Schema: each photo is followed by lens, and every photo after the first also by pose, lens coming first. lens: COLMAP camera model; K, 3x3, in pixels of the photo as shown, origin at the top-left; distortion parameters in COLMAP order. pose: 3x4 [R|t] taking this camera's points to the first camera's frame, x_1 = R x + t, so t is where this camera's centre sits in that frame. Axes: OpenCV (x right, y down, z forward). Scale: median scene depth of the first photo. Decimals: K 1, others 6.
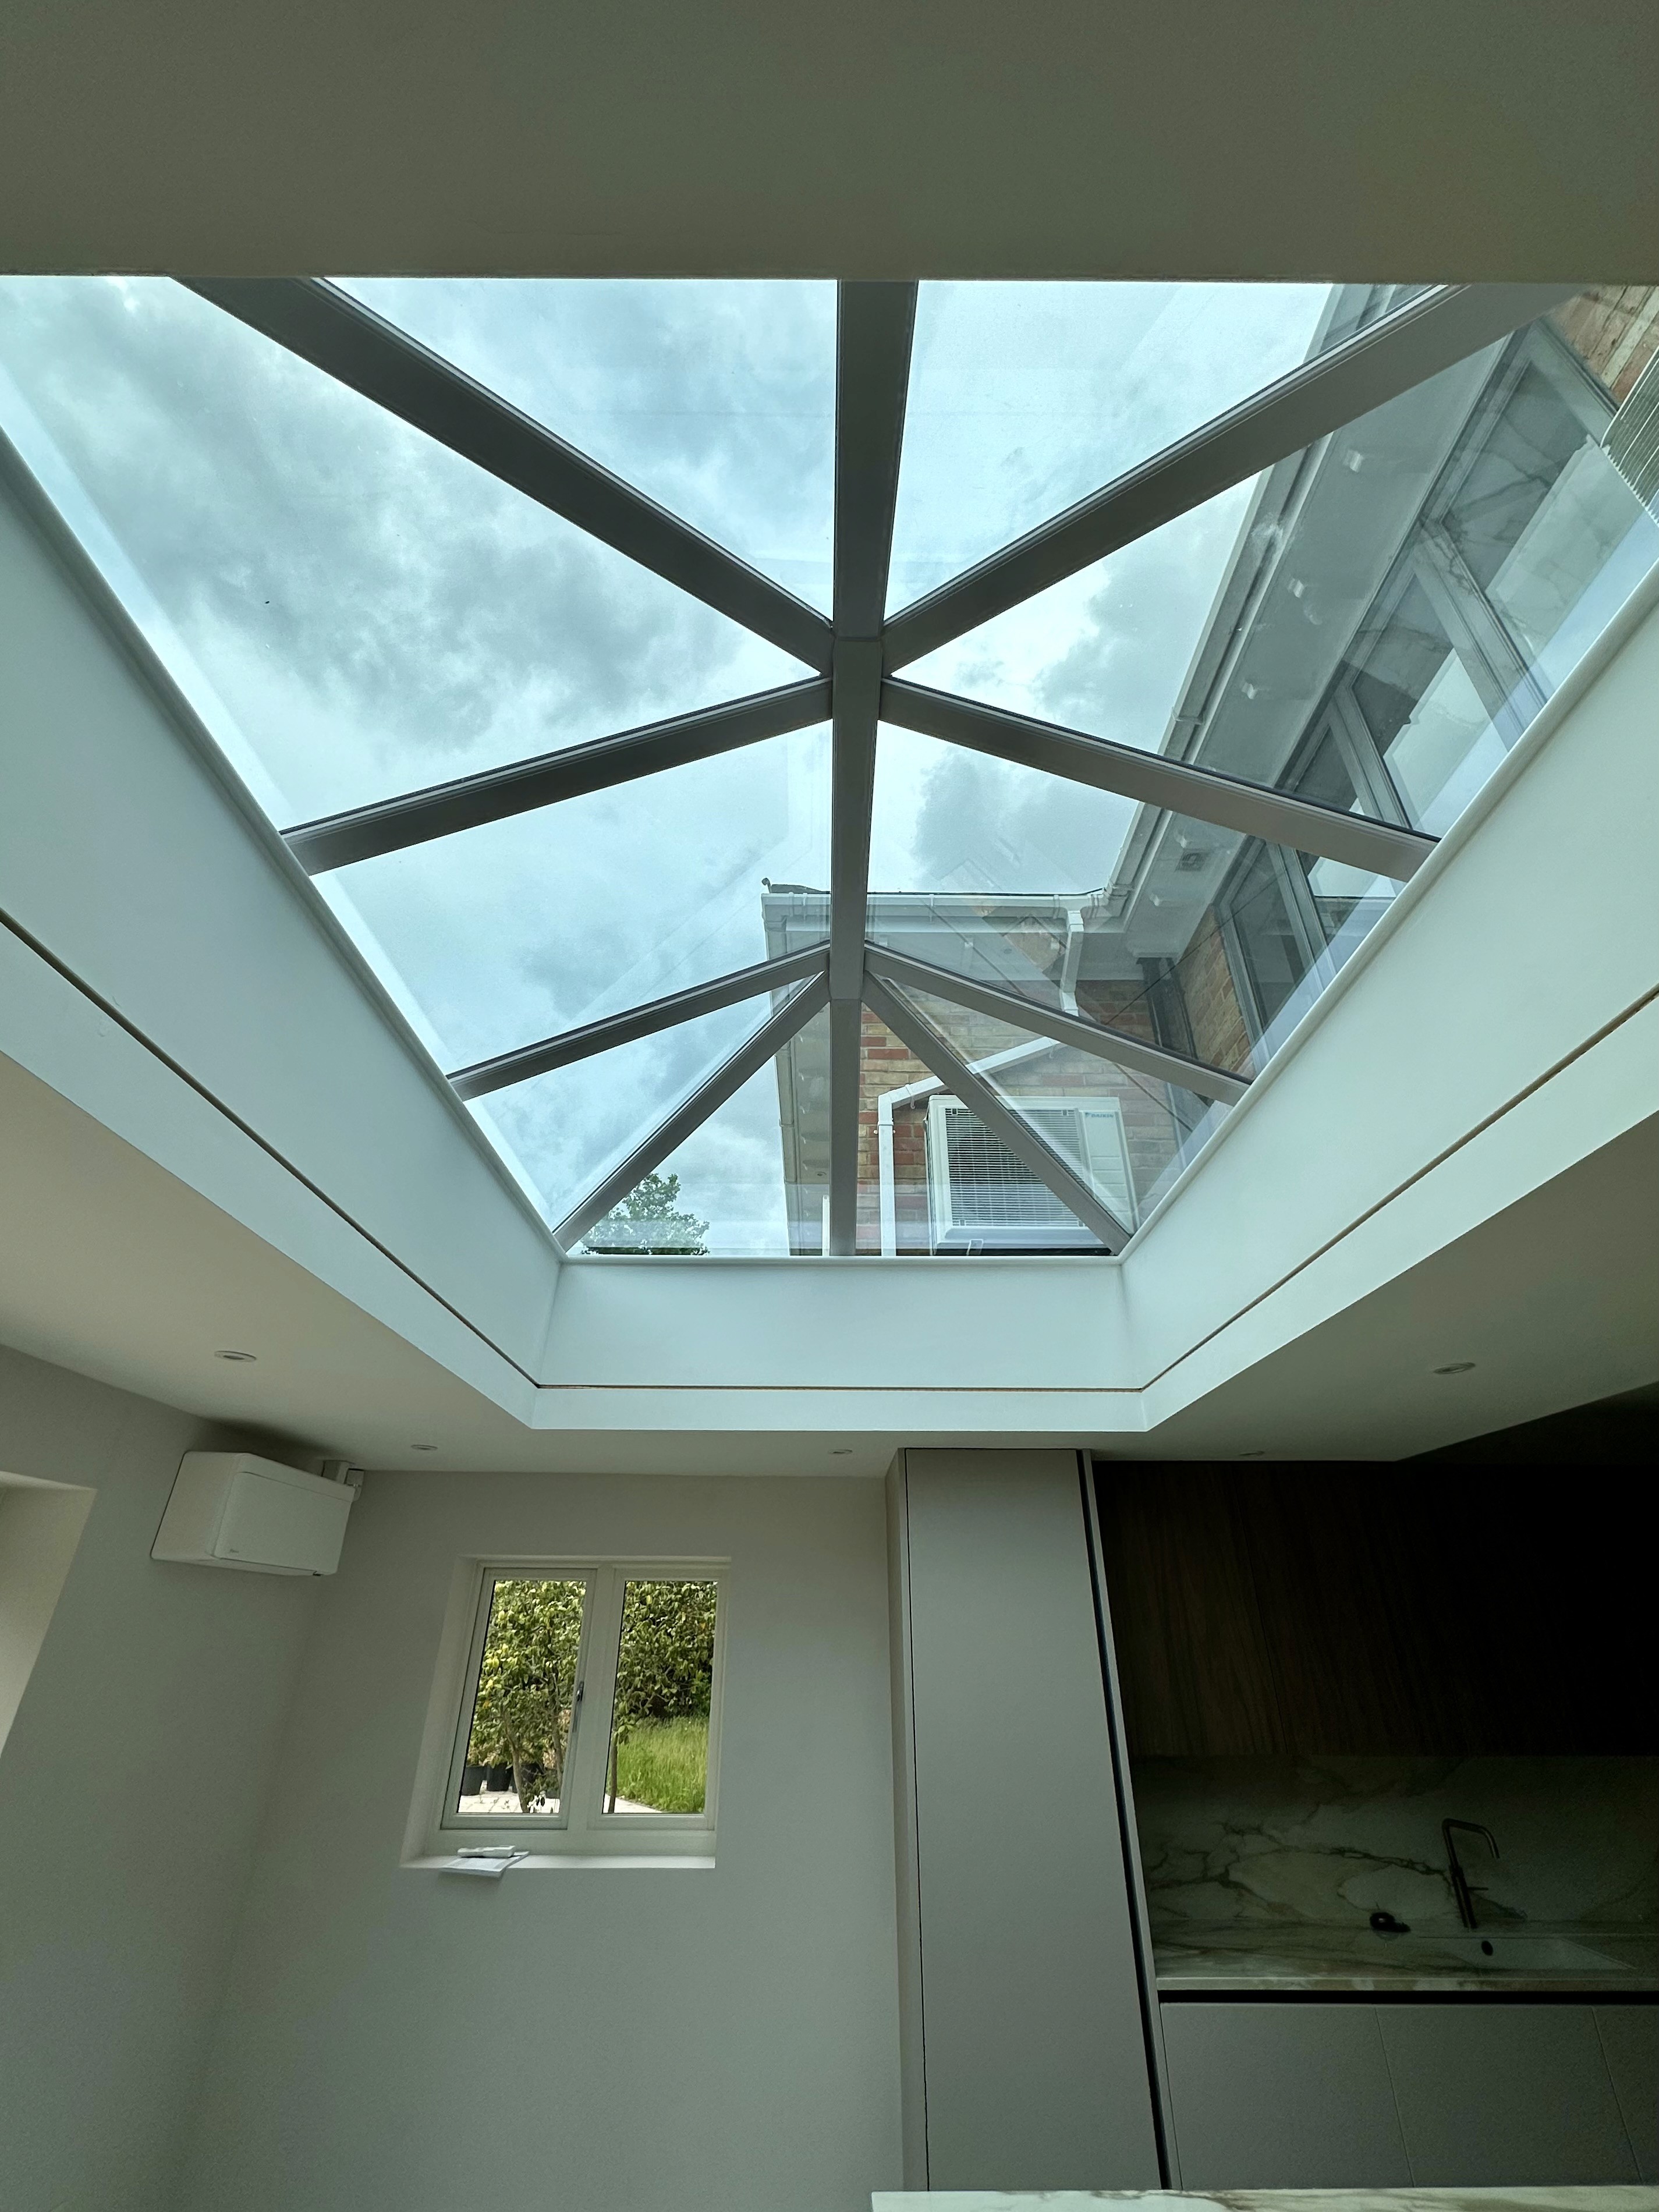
lens RADIAL K [[915.0, 0, 829.5], [0, 915.0, 1106.0], [0, 0, 1]] dist [-0.001870, -0.000616]
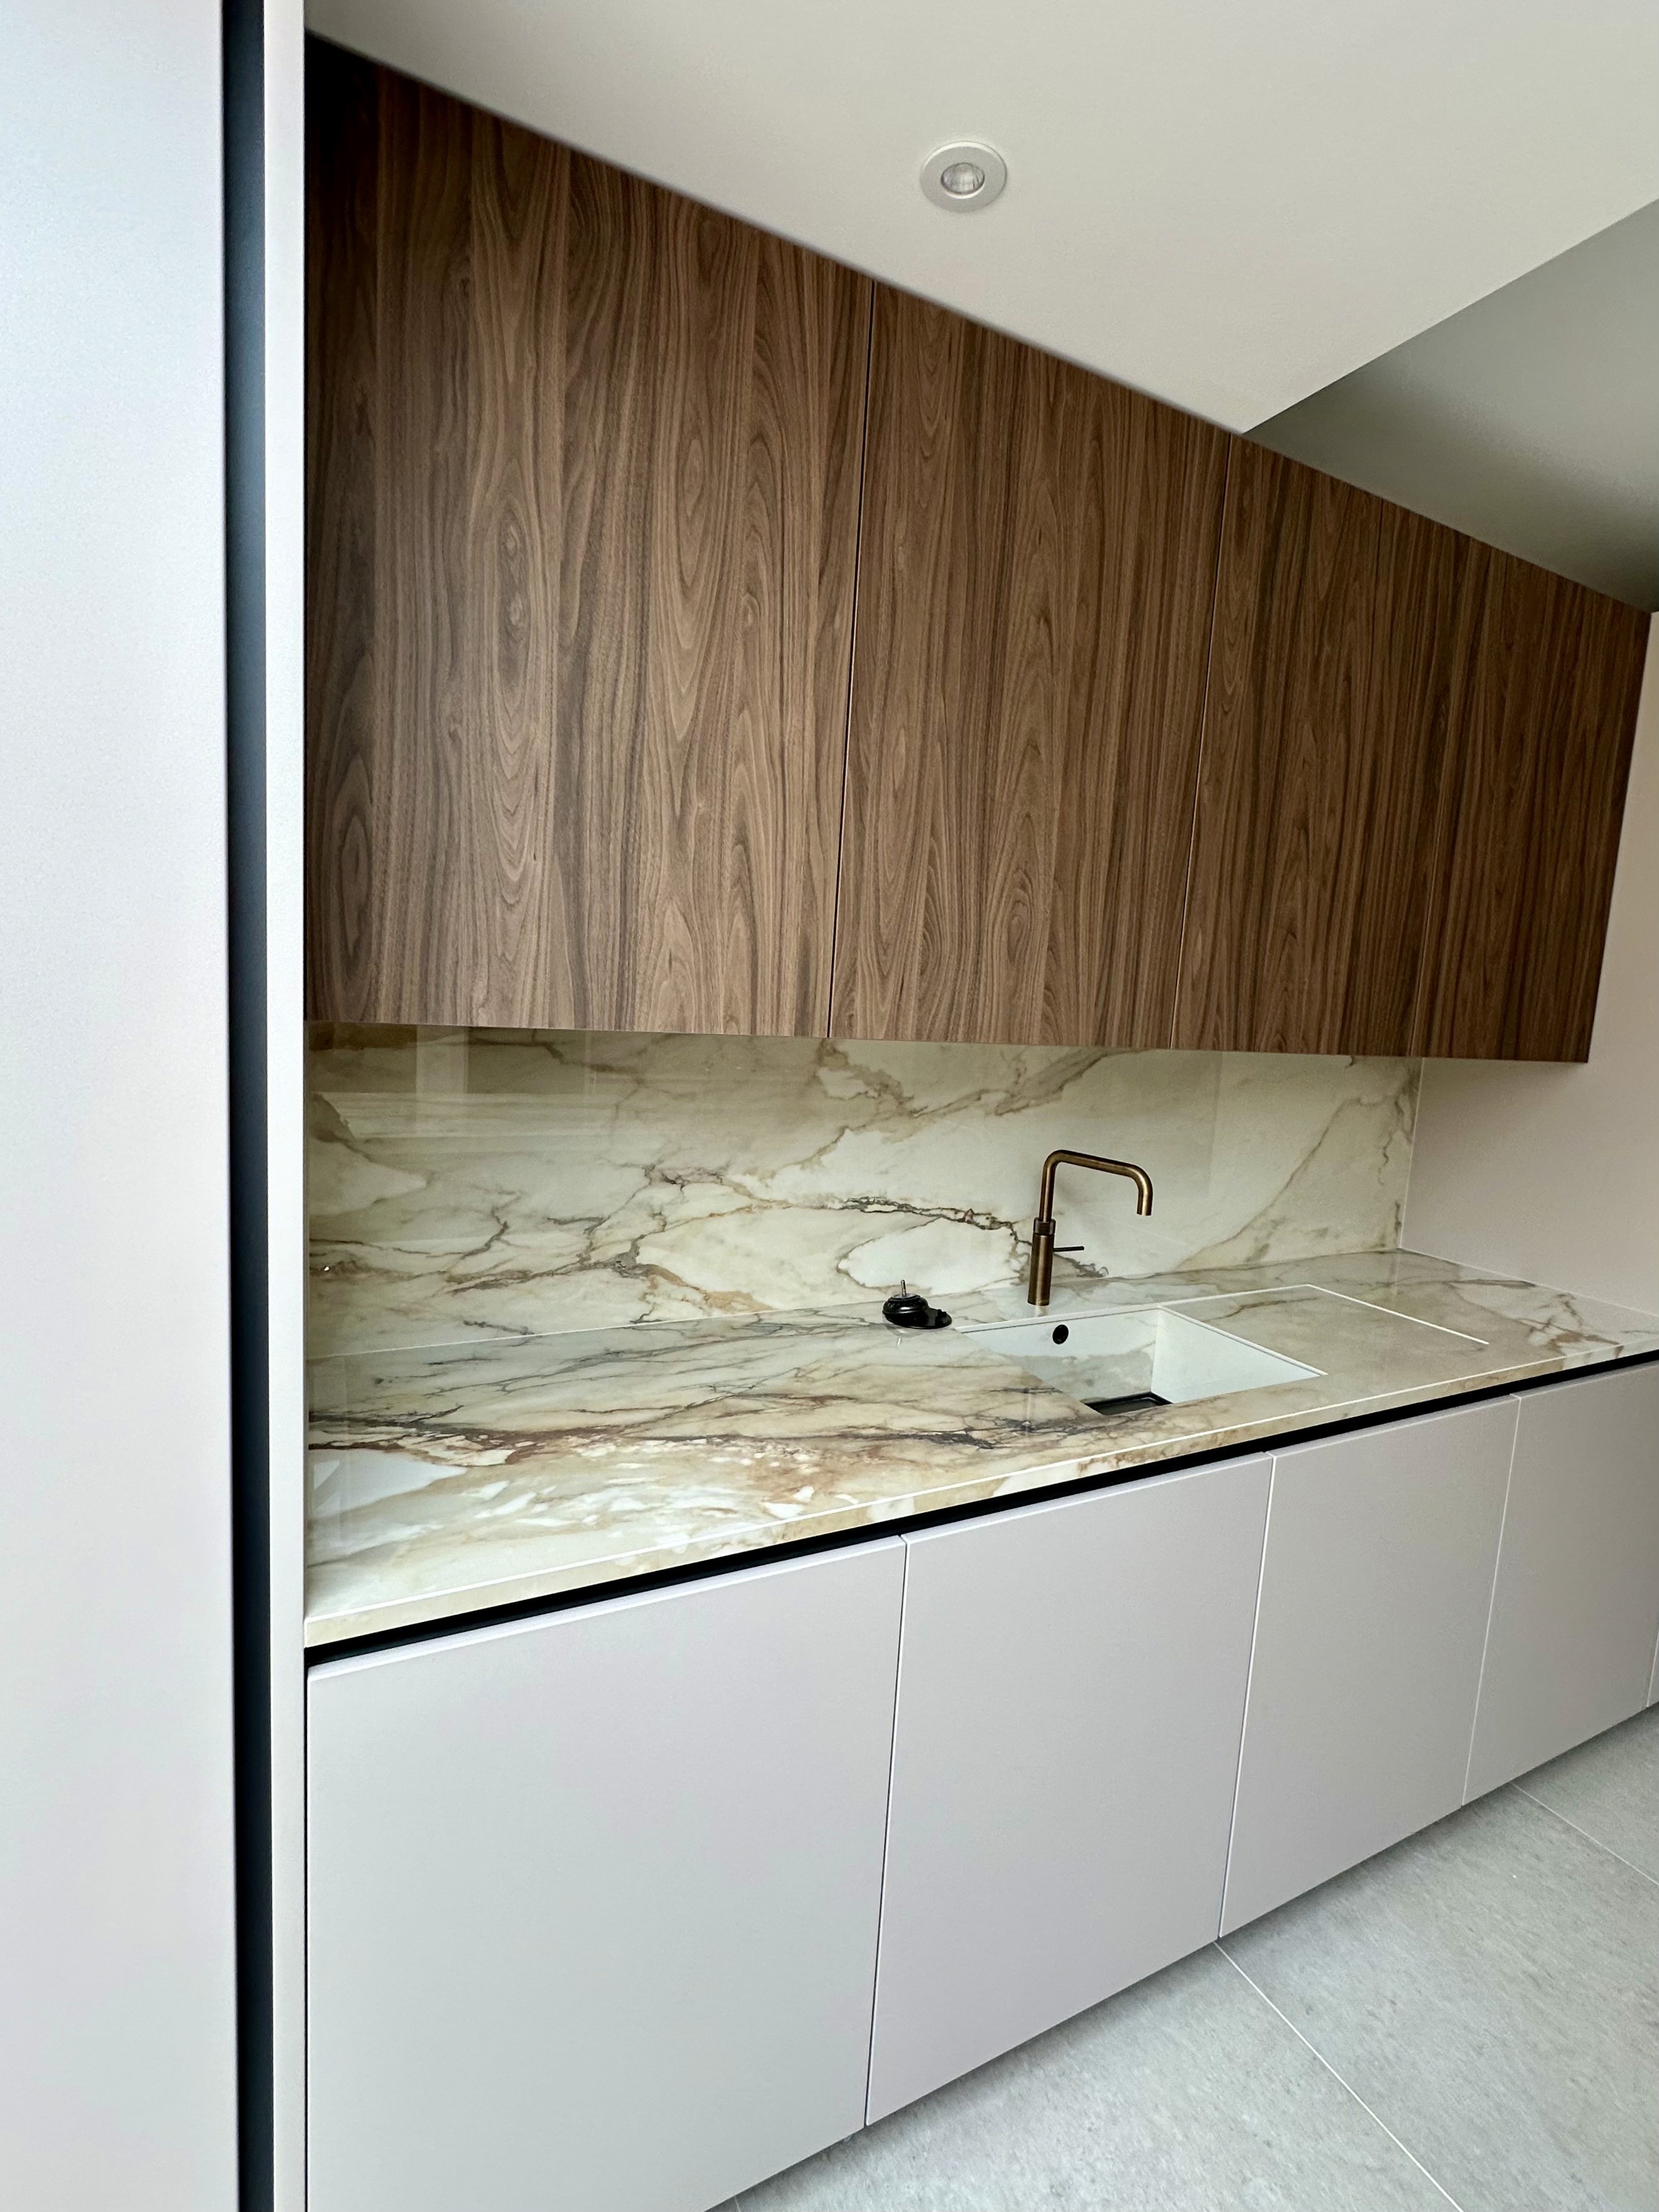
lens RADIAL K [[1005.1, 0, 829.5], [0, 1005.1, 1106.0], [0, 0, 1]] dist [-0.000951, -0.000187]
pose [[0.892743, -0.004334, 0.450545, 0.297975], [-0.269432, 0.796334, 0.541533, 0.484313], [-0.361132, -0.604841, 0.709754, 0.654882]]
